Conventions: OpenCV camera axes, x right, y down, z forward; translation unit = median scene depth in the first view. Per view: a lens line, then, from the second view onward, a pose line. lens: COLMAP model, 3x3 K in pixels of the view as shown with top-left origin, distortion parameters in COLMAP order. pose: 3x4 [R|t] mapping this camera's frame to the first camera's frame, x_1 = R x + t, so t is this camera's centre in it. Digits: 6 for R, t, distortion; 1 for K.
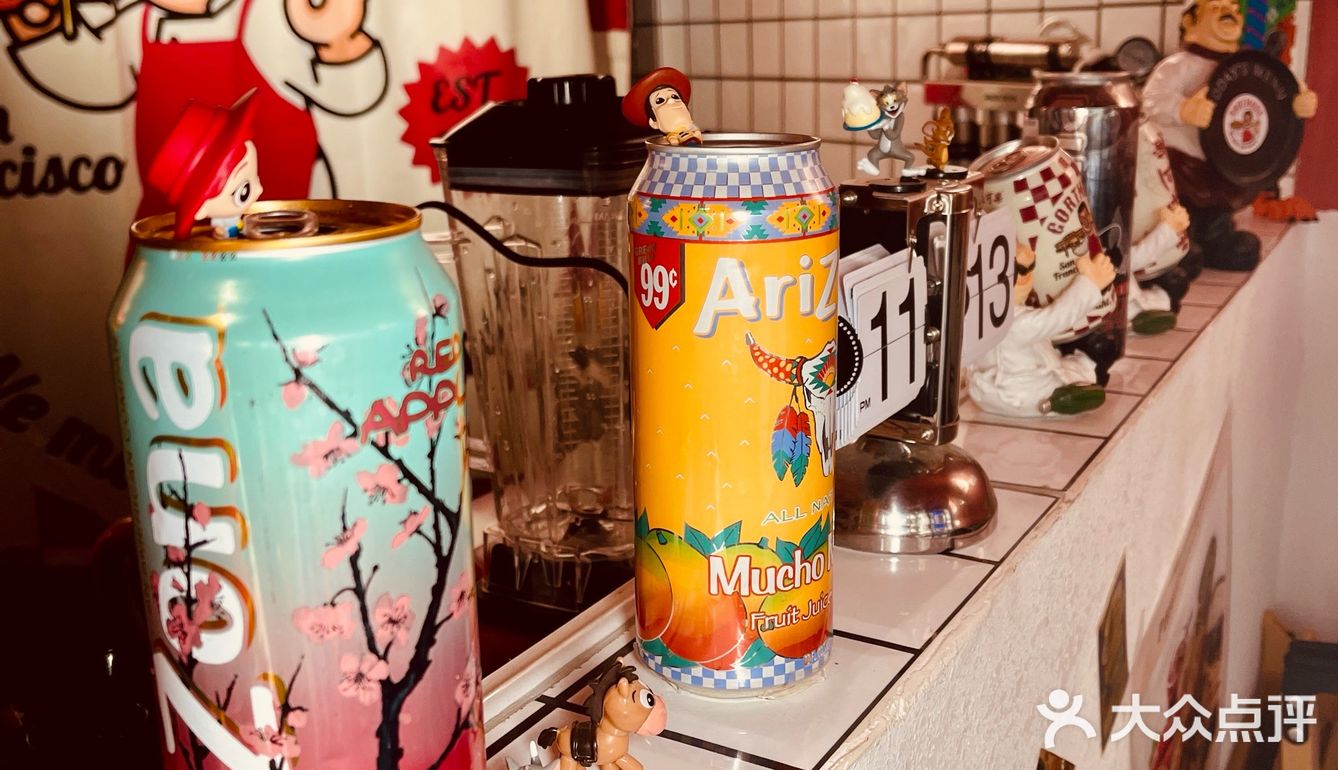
lens RADIAL K [[1366.3, 0, 669.0], [0, 1366.3, 385.0], [0, 0, 1]] dist [0.007014, -0.014316]
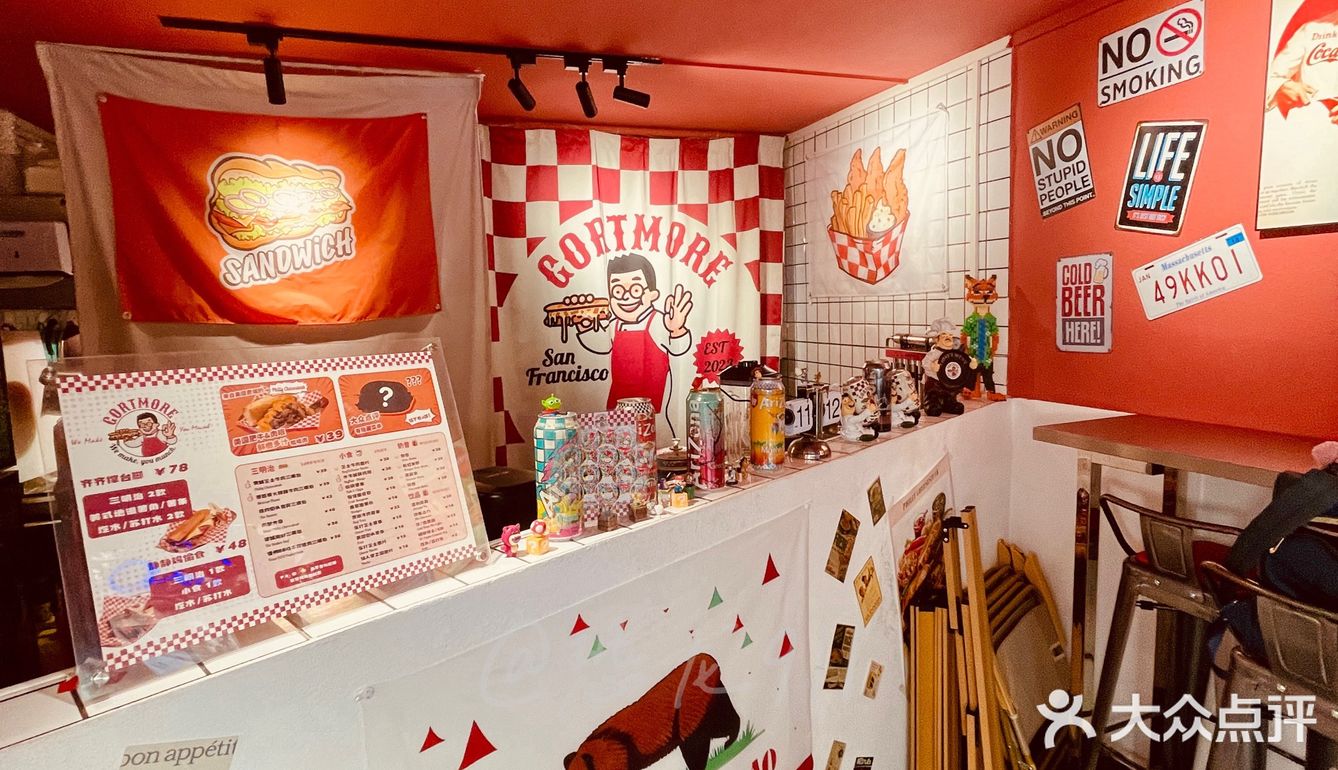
lens RADIAL K [[699.4, 0, 654.7], [0, 699.4, 392.0], [0, 0, 1]] dist [0.037728, 0.000074]
pose [[0.971646, 0.027208, -0.234869, 0.115096], [-0.056506, 0.991294, -0.118929, 0.111929], [0.229588, 0.128829, 0.964724, -0.850572]]
